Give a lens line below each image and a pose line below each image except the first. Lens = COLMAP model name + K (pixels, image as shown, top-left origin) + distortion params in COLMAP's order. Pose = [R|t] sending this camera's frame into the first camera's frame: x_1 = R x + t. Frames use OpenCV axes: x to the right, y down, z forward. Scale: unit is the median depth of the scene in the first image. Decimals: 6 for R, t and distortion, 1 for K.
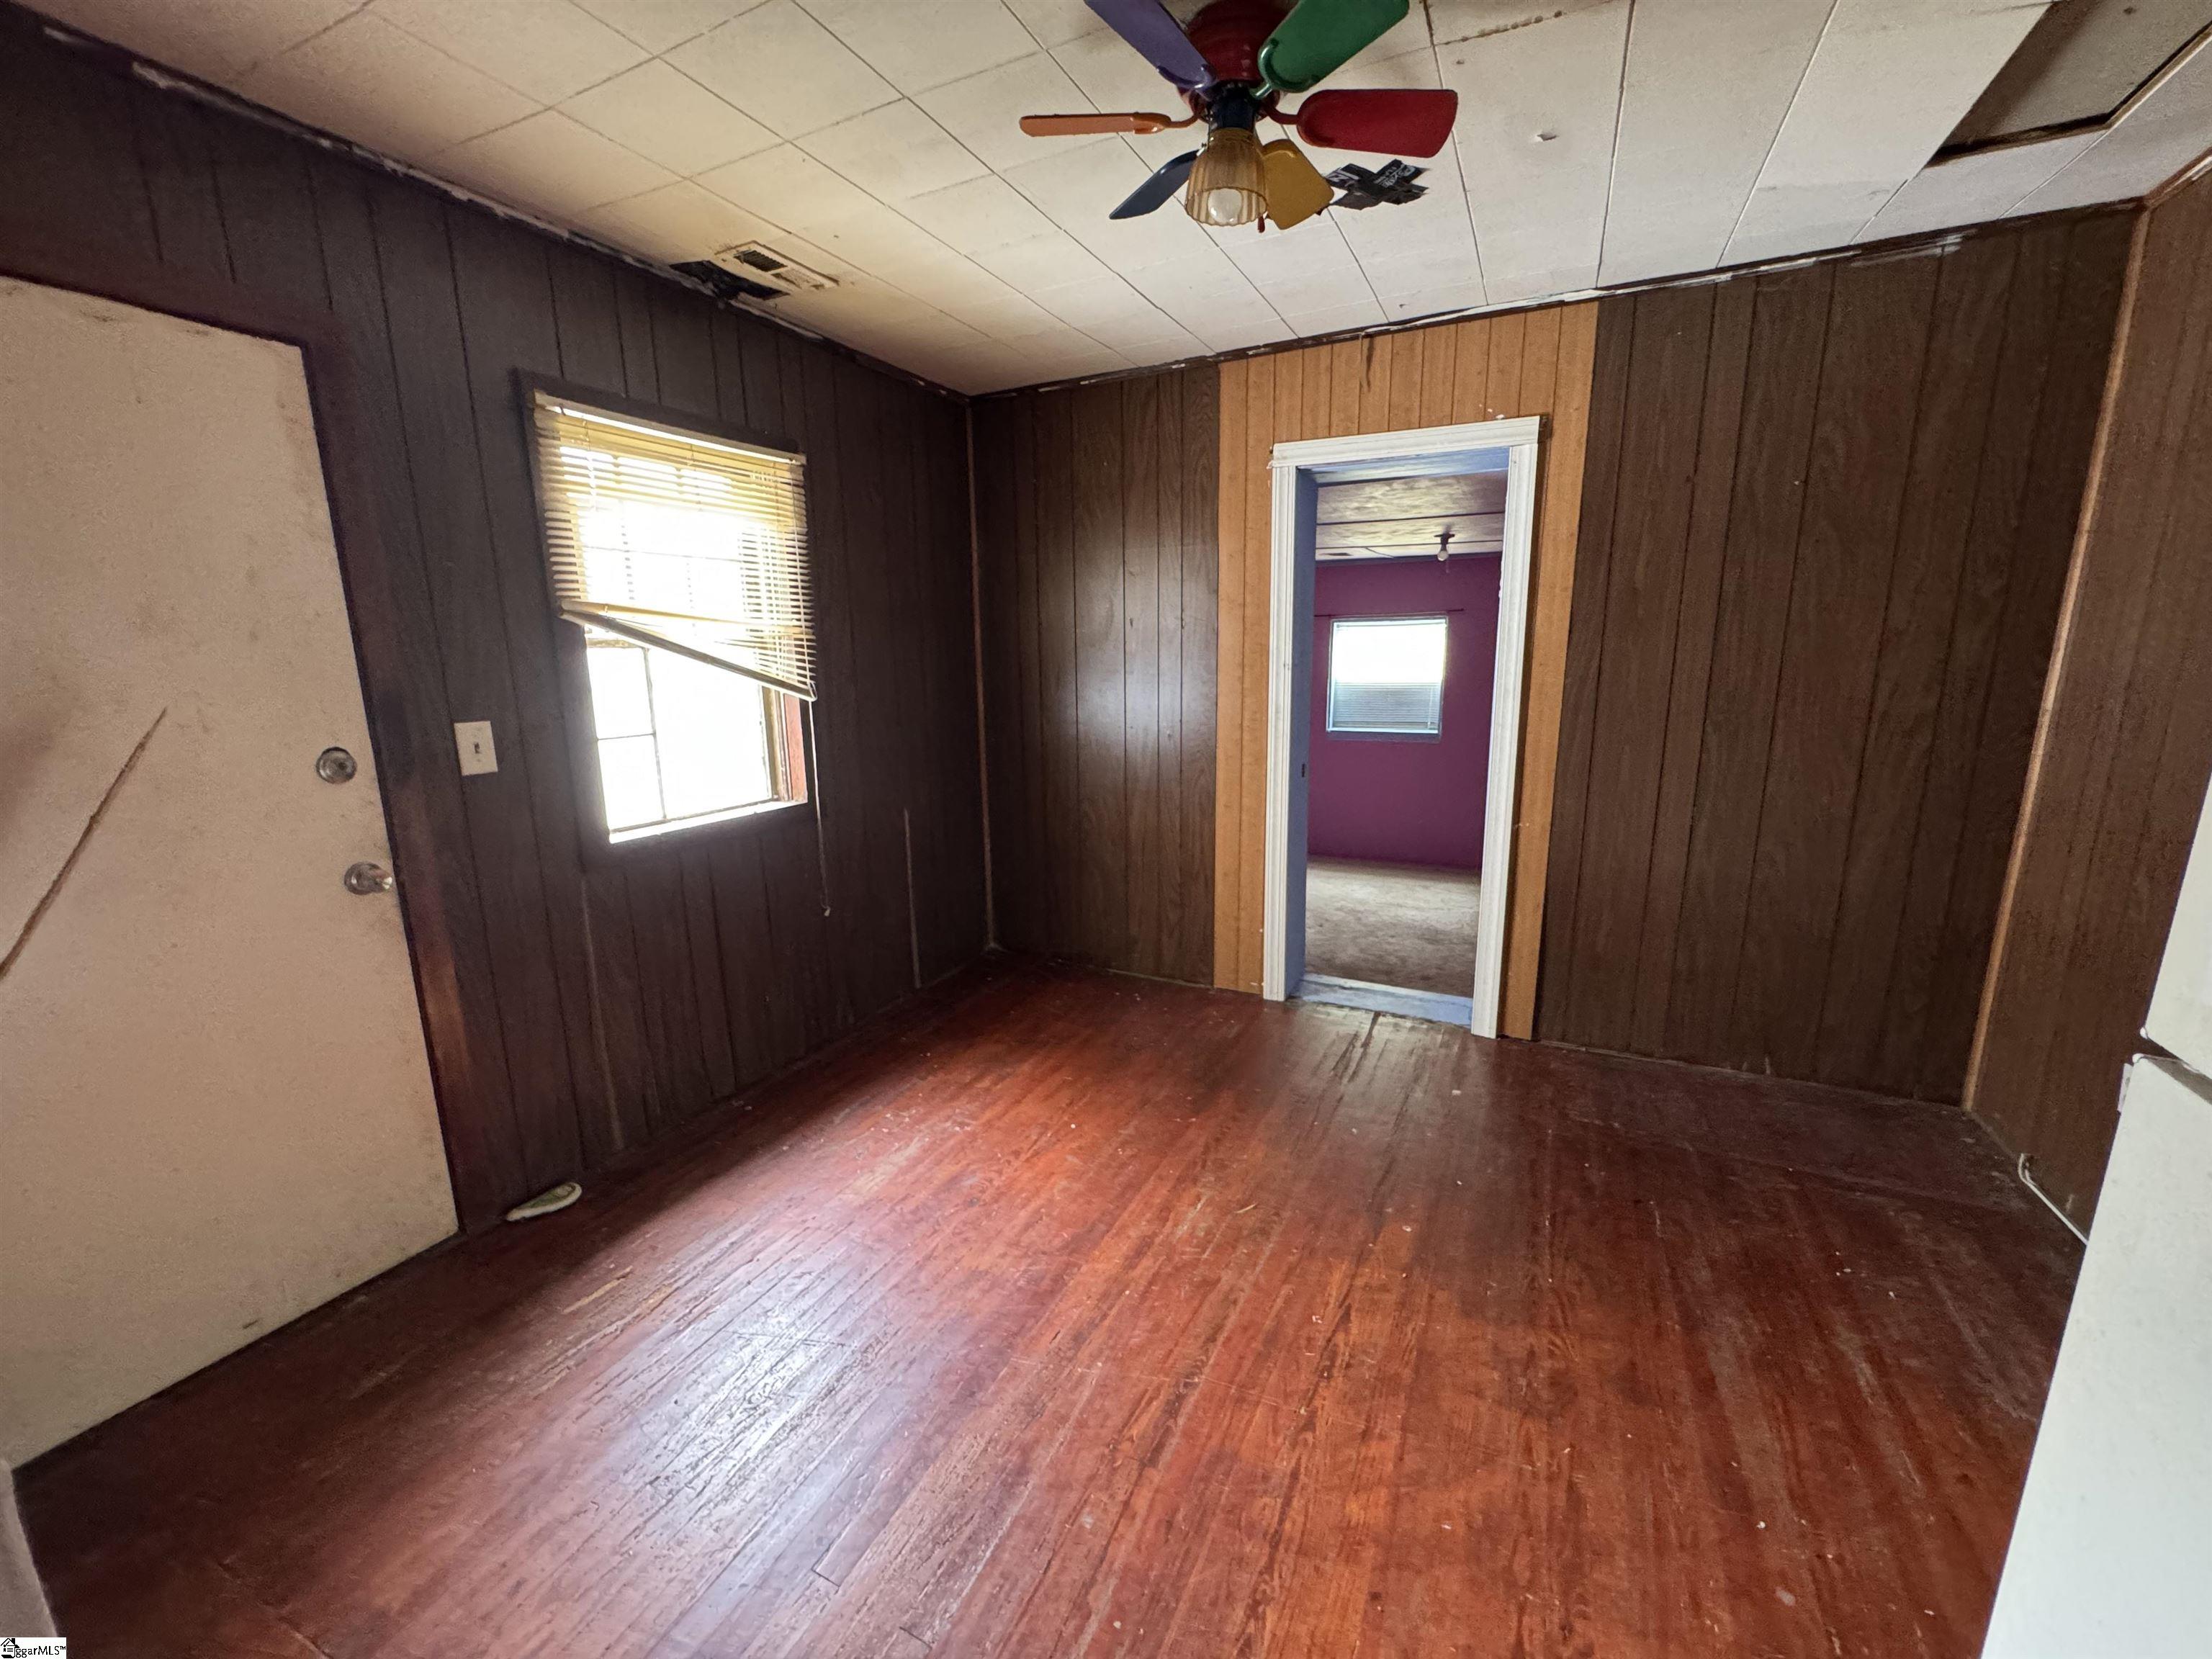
lens RADIAL K [[882.3, 0, 1110.8], [0, 882.3, 828.6], [0, 0, 1]] dist [0.000154, -0.000091]
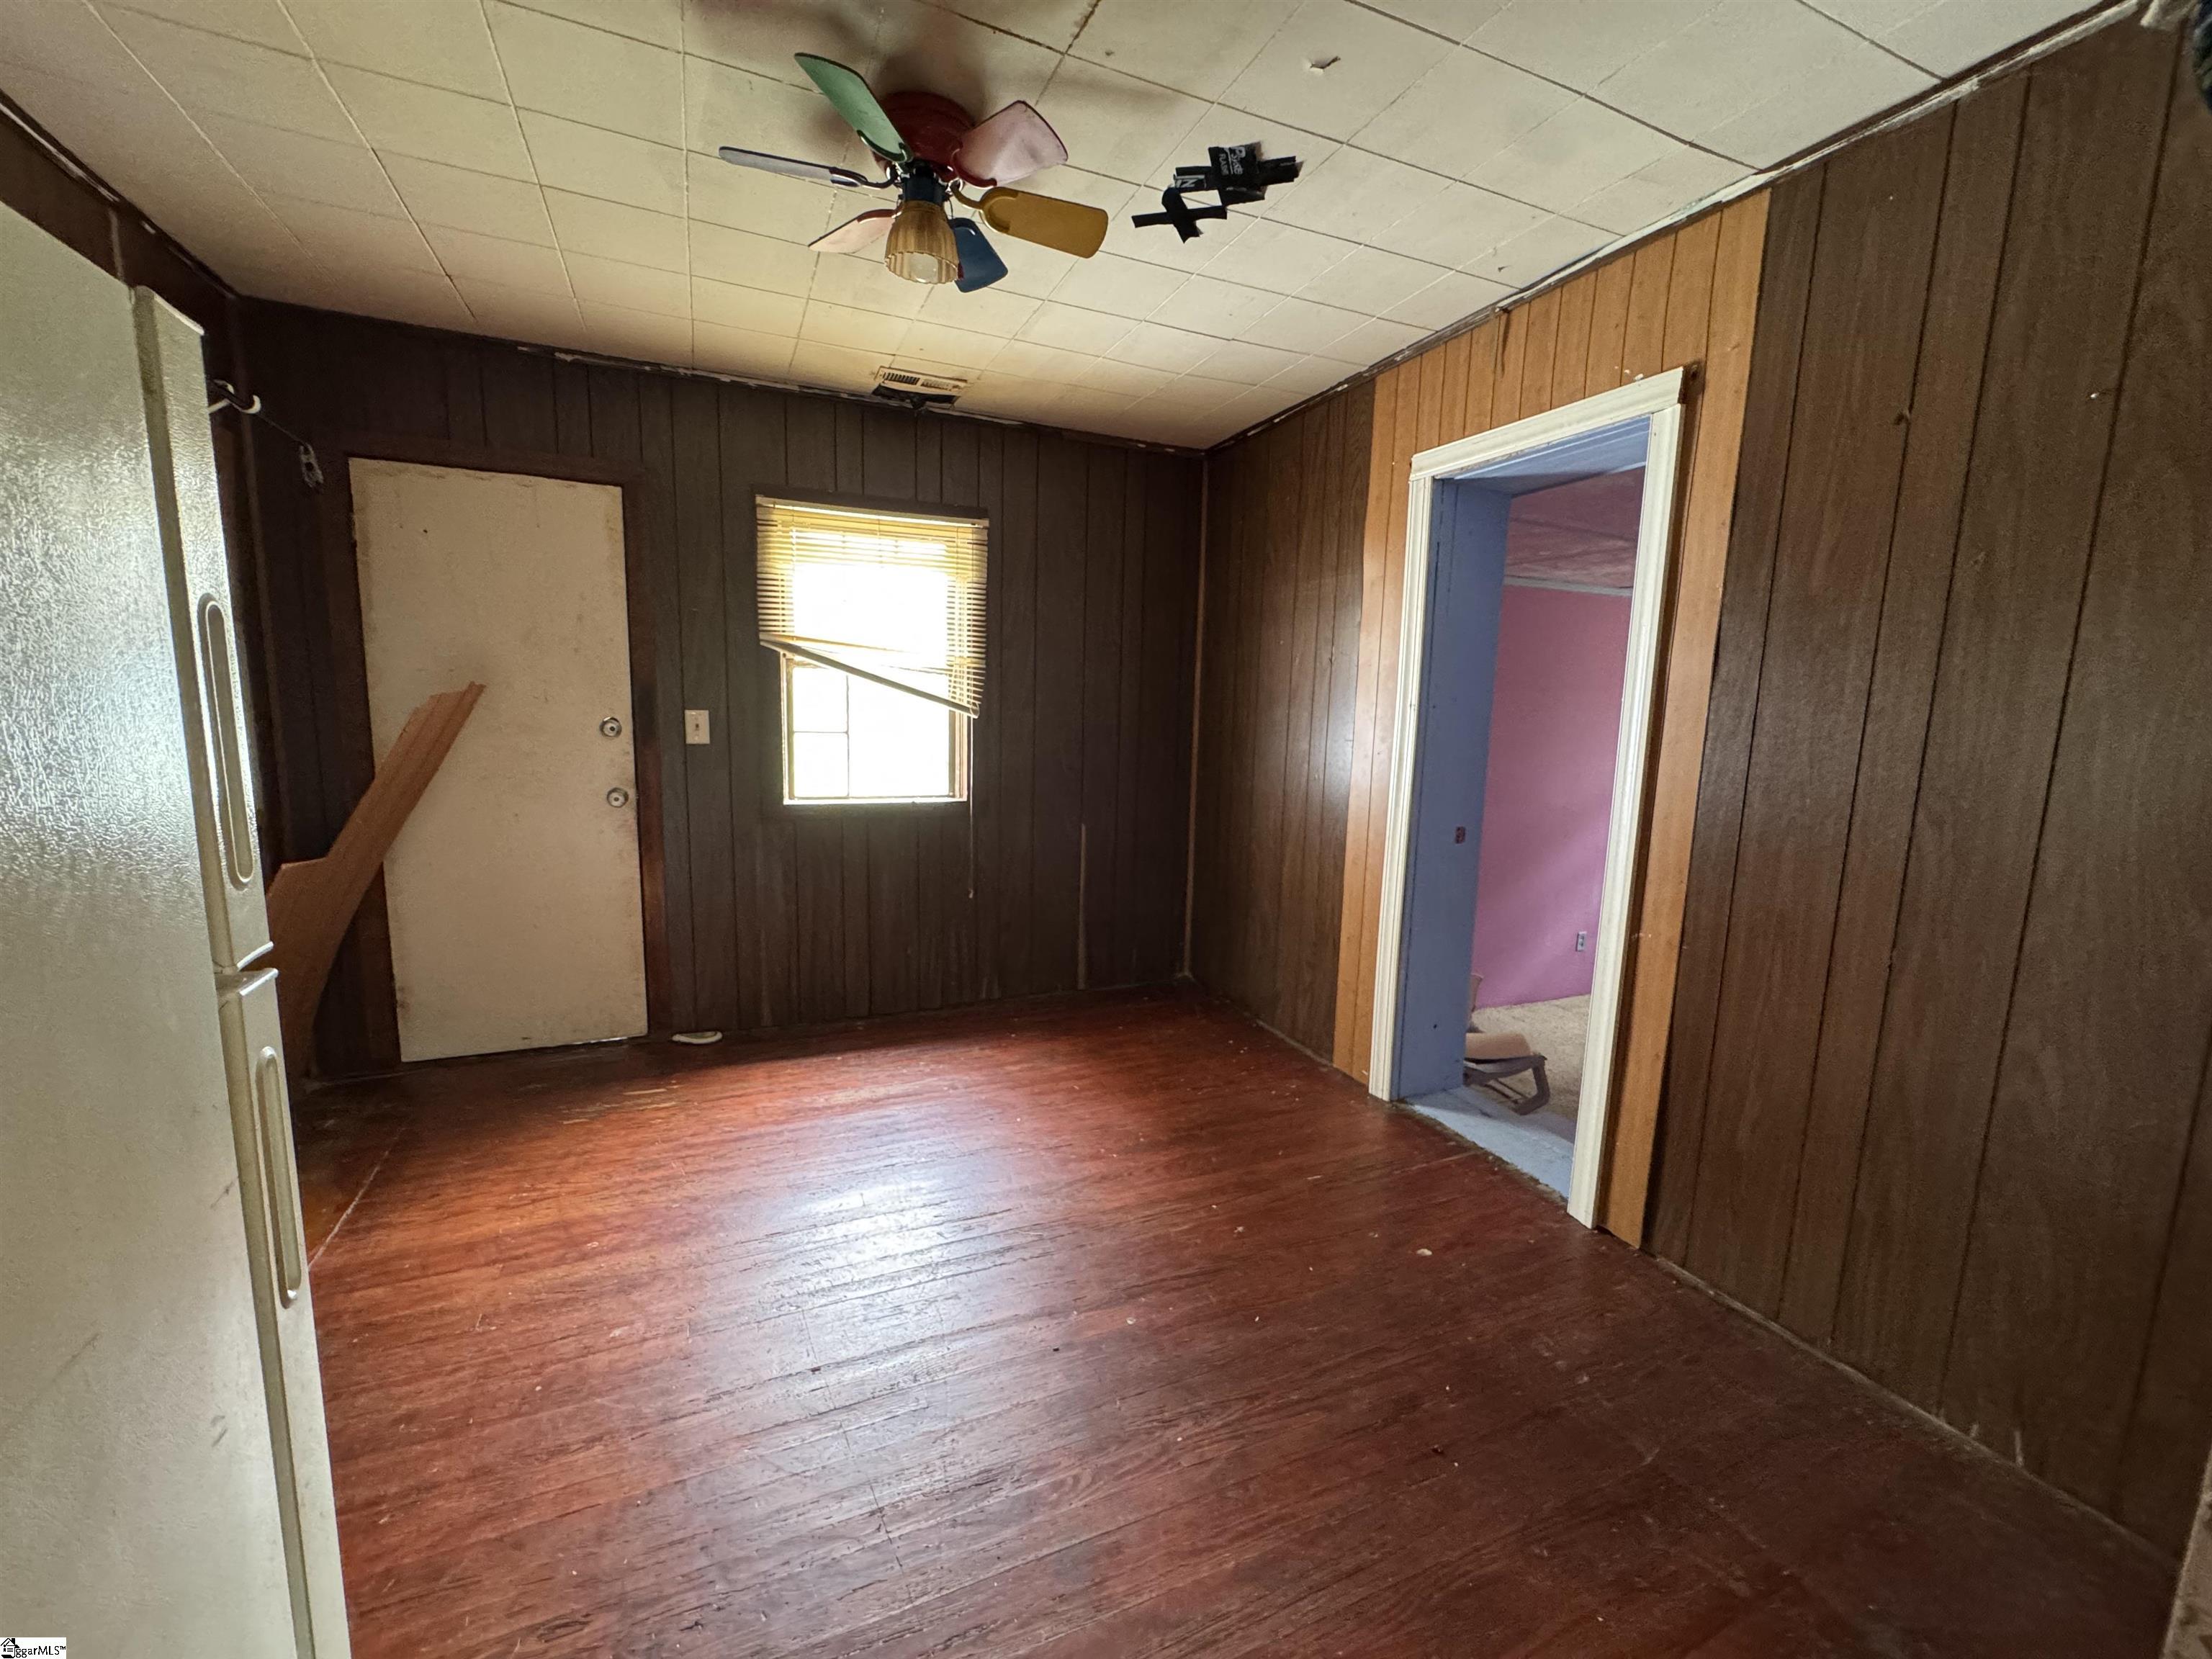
lens RADIAL K [[882.3, 0, 1105.2], [0, 882.3, 830.2], [0, 0, 1]] dist [0.000154, -0.000091]
pose [[0.772608, 0.121598, -0.623129, 0.593843], [-0.162102, 0.986738, -0.008435, -0.011376], [0.613840, 0.107528, 0.782073, 0.181279]]
